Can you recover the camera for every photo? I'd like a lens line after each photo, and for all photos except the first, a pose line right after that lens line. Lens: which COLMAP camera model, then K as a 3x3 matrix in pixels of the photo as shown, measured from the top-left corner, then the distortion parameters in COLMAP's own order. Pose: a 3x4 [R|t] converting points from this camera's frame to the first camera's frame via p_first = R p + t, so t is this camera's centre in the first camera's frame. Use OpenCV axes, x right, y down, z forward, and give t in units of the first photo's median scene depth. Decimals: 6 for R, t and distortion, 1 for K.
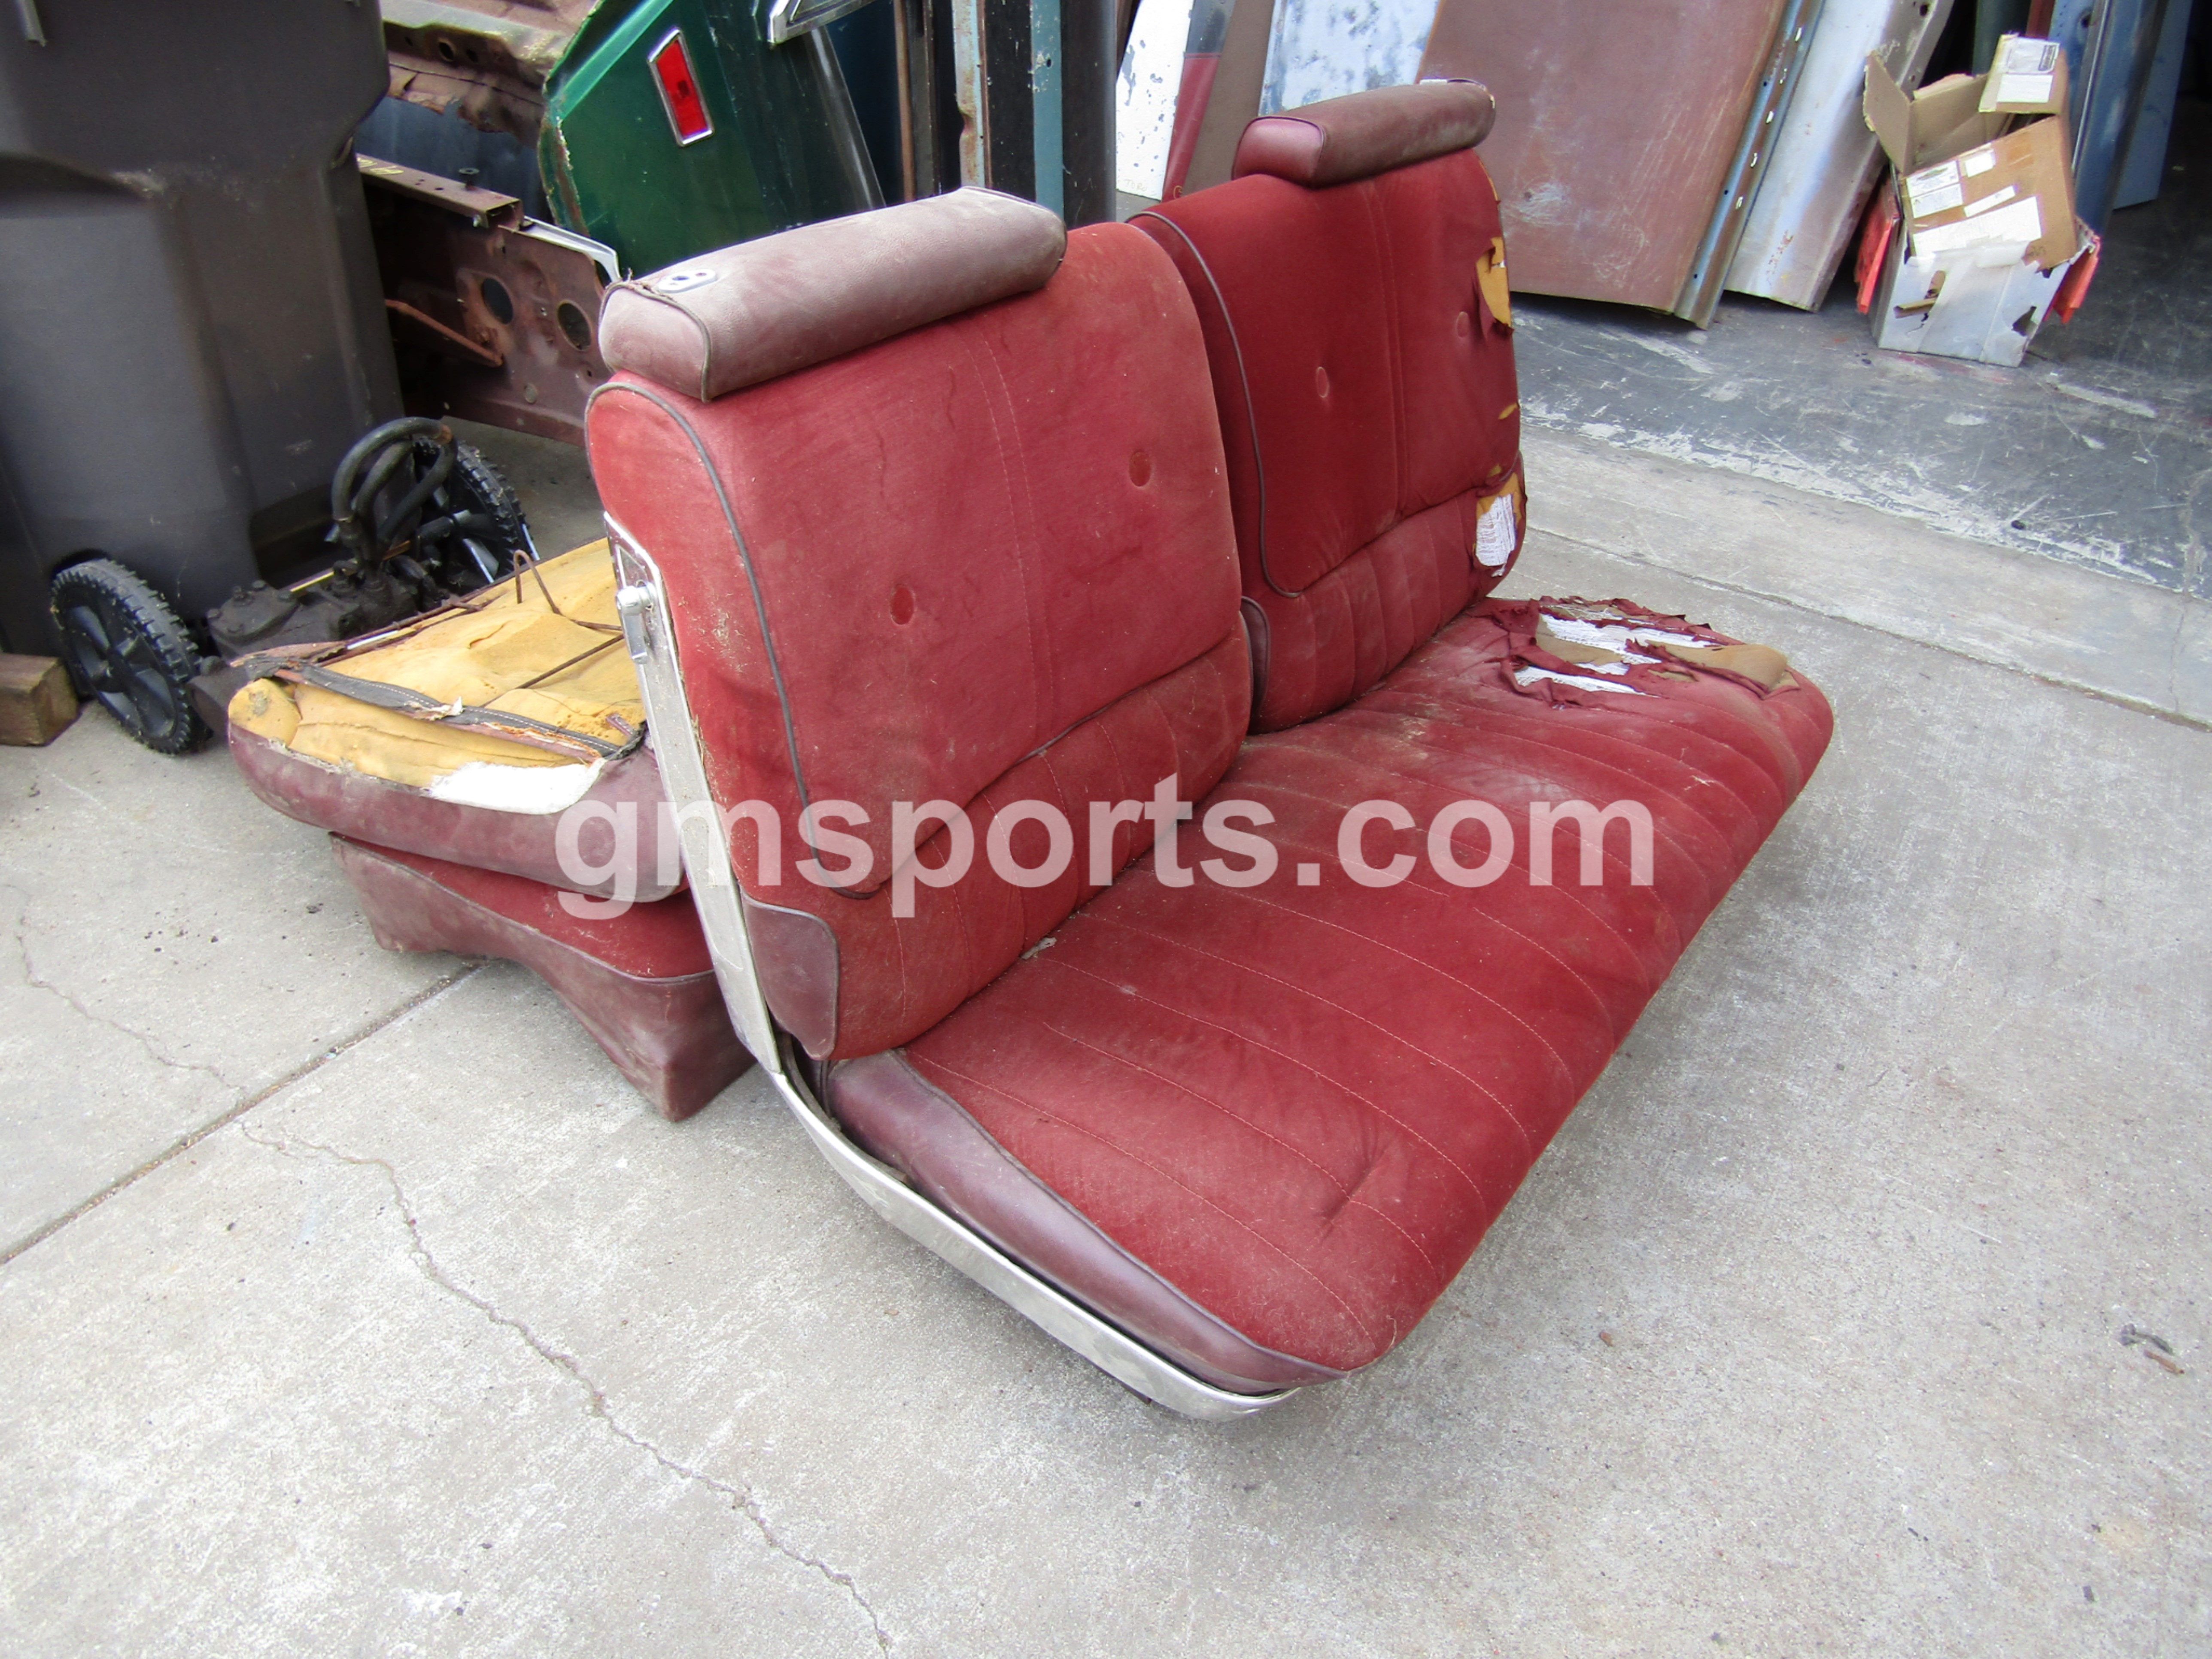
lens RADIAL K [[1573.7, 0, 1118.8], [0, 1573.7, 831.9], [0, 0, 1]] dist [0.001701, -0.010189]
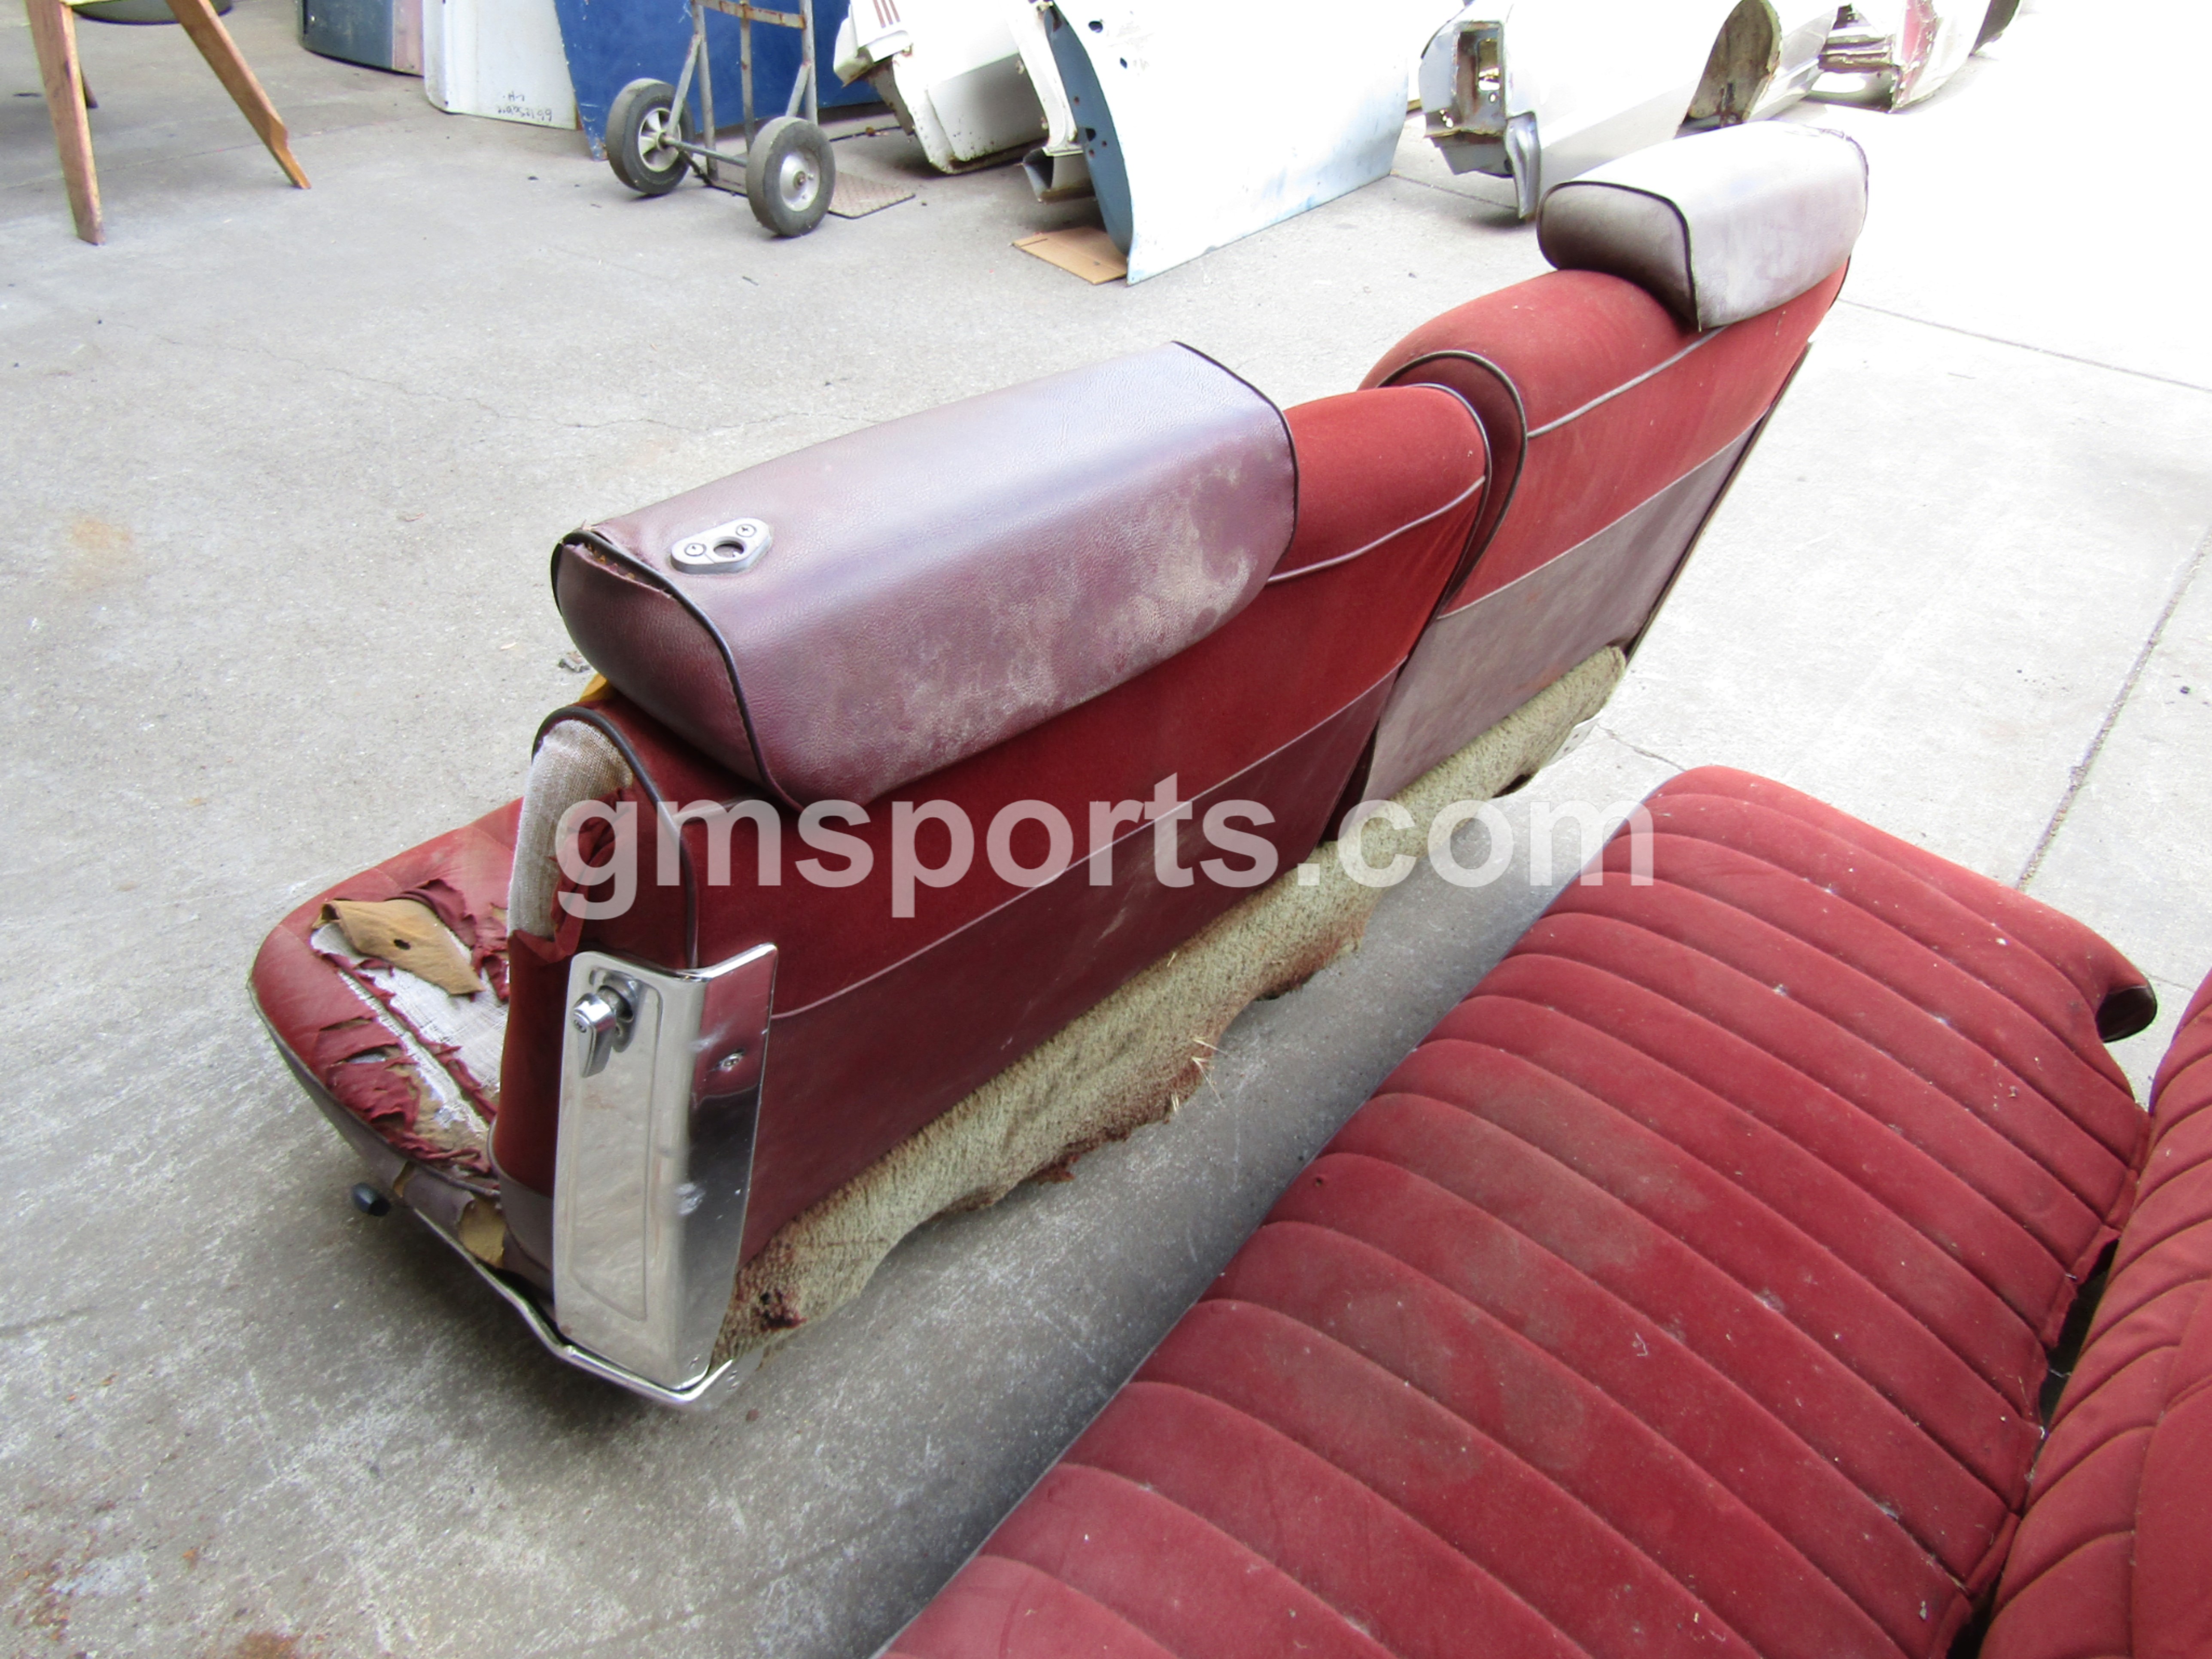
lens RADIAL K [[1573.7, 0, 1106.1], [0, 1573.7, 821.4], [0, 0, 1]] dist [0.001701, -0.010189]
pose [[-0.983068, -0.182192, 0.019603, 0.104991], [-0.035869, 0.296235, 0.954441, -0.872033], [-0.179699, 0.937577, -0.297754, 1.258331]]
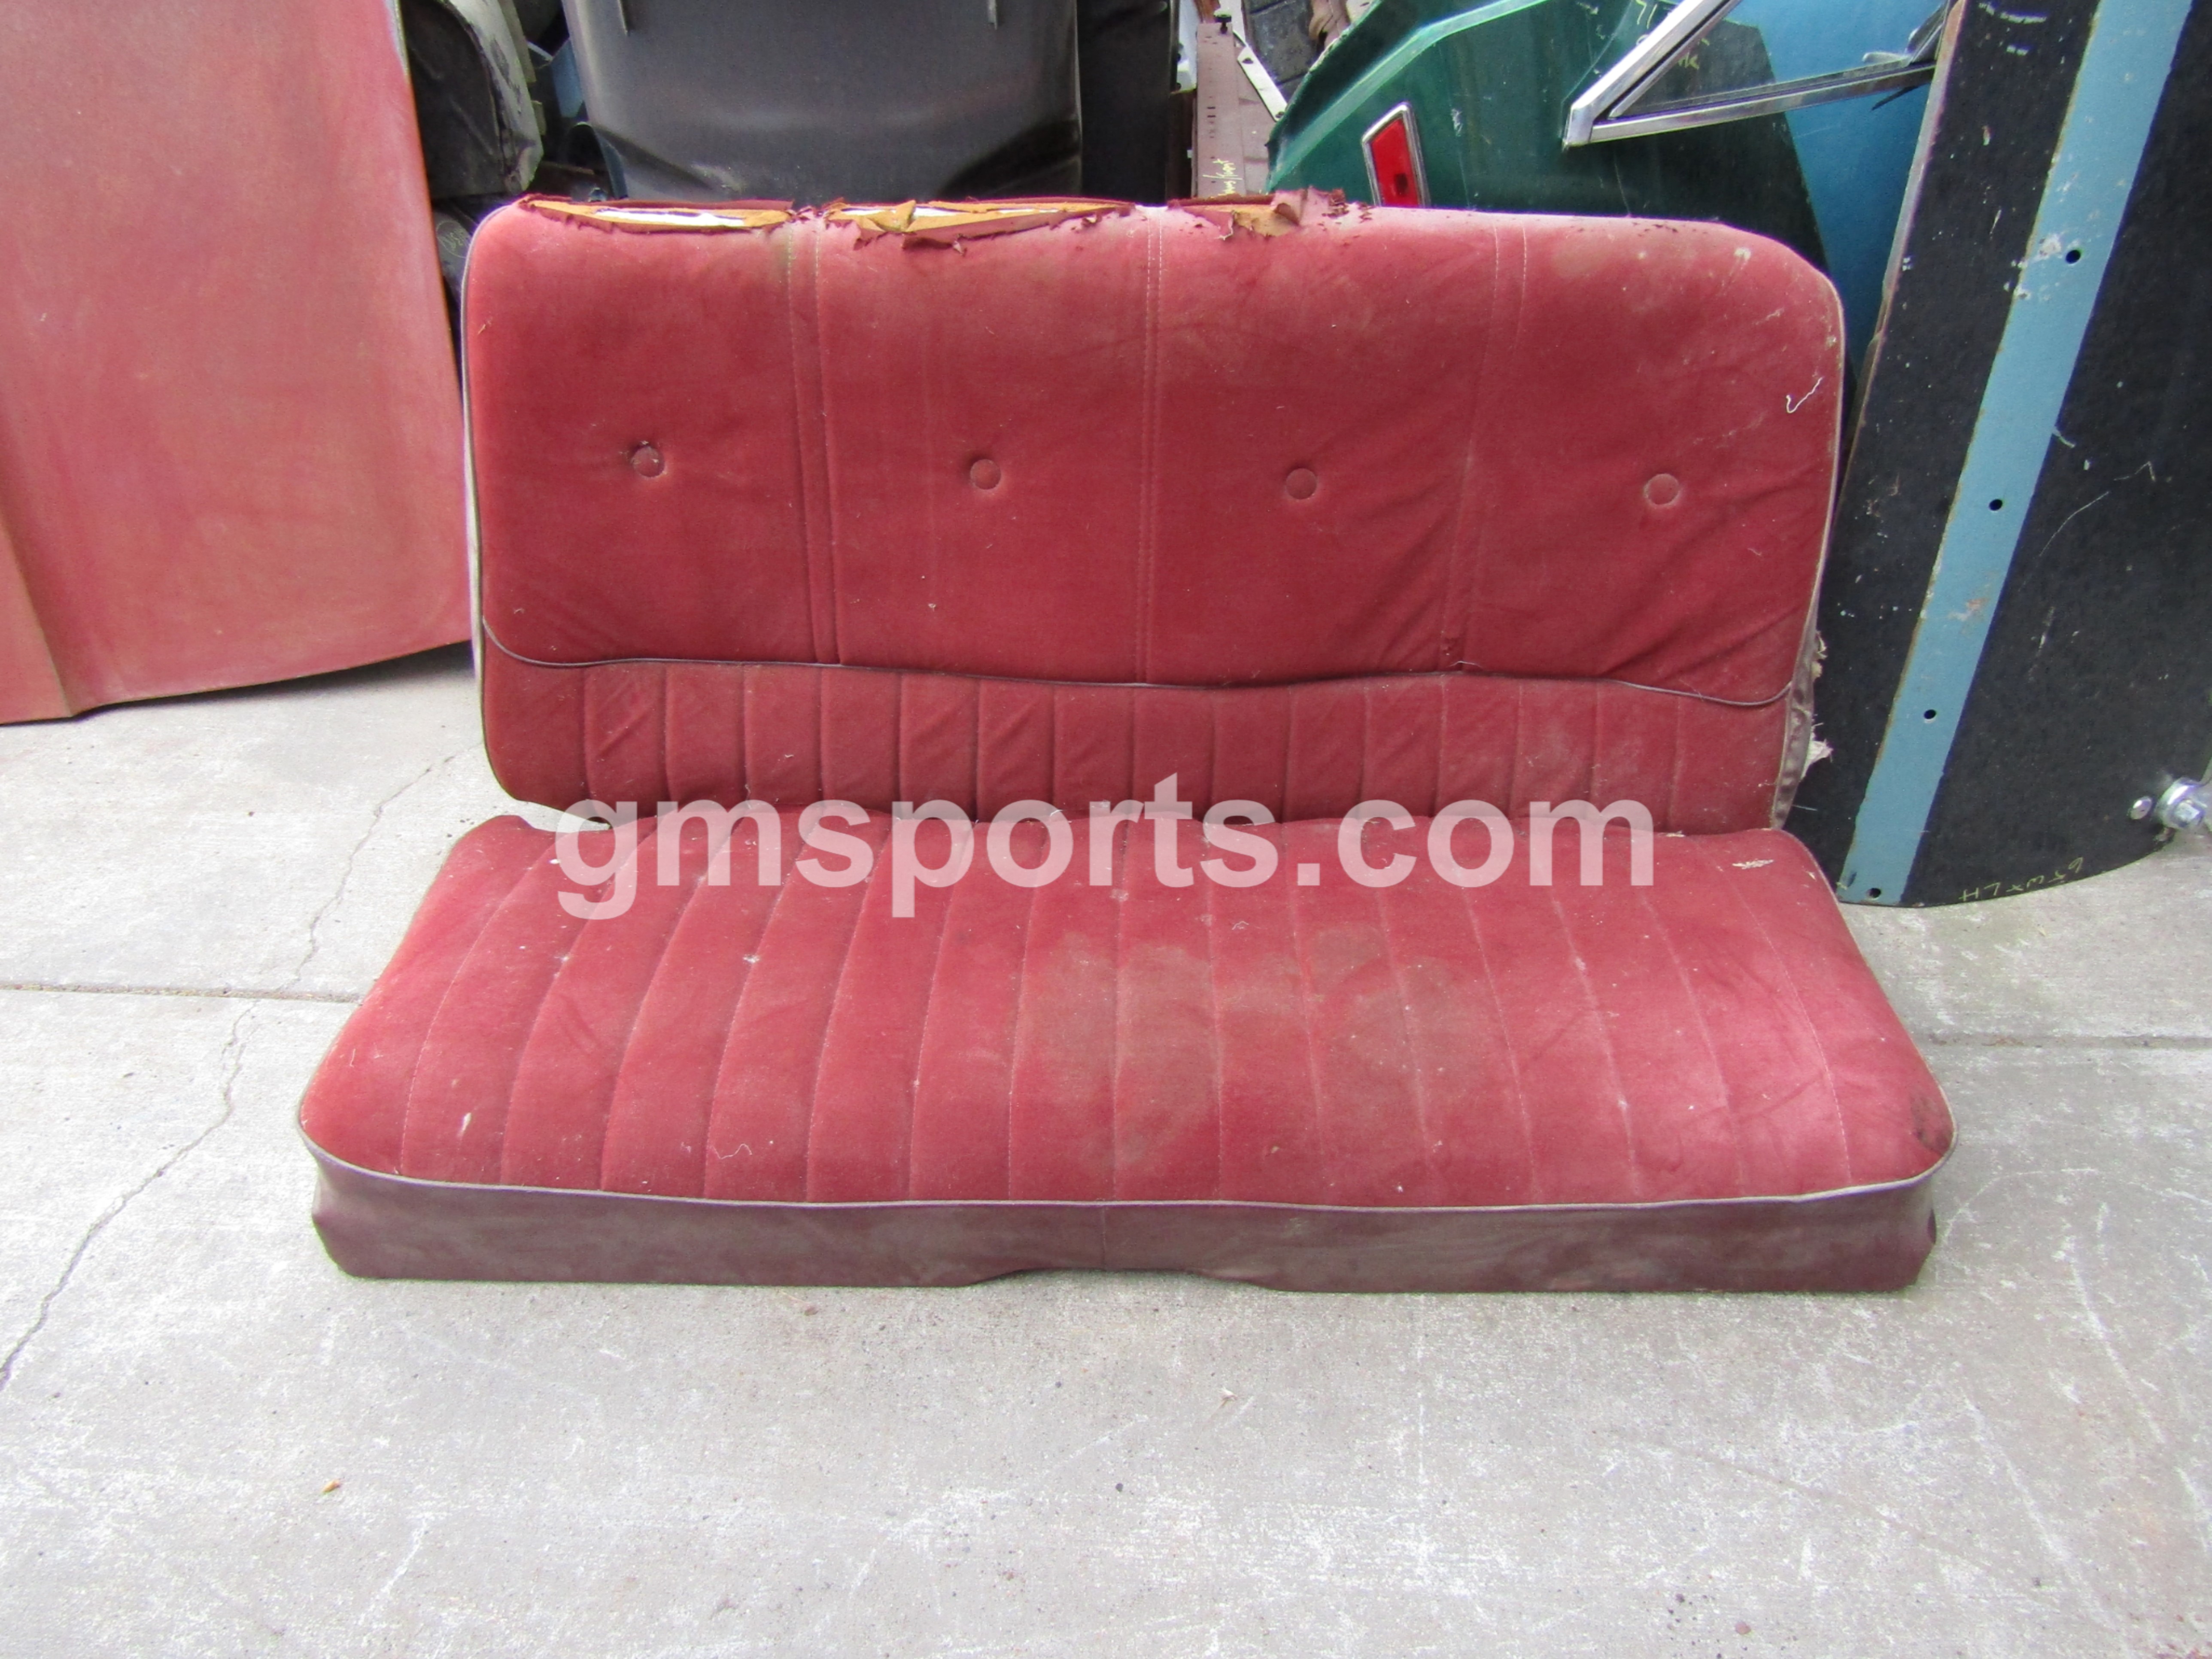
lens RADIAL K [[1573.7, 0, 1101.1], [0, 1573.7, 844.5], [0, 0, 1]] dist [0.001701, -0.010189]
pose [[0.485432, 0.487131, -0.725989, 0.423621], [-0.470405, 0.845474, 0.252769, -0.413951], [0.736936, 0.218807, 0.639569, 0.617087]]
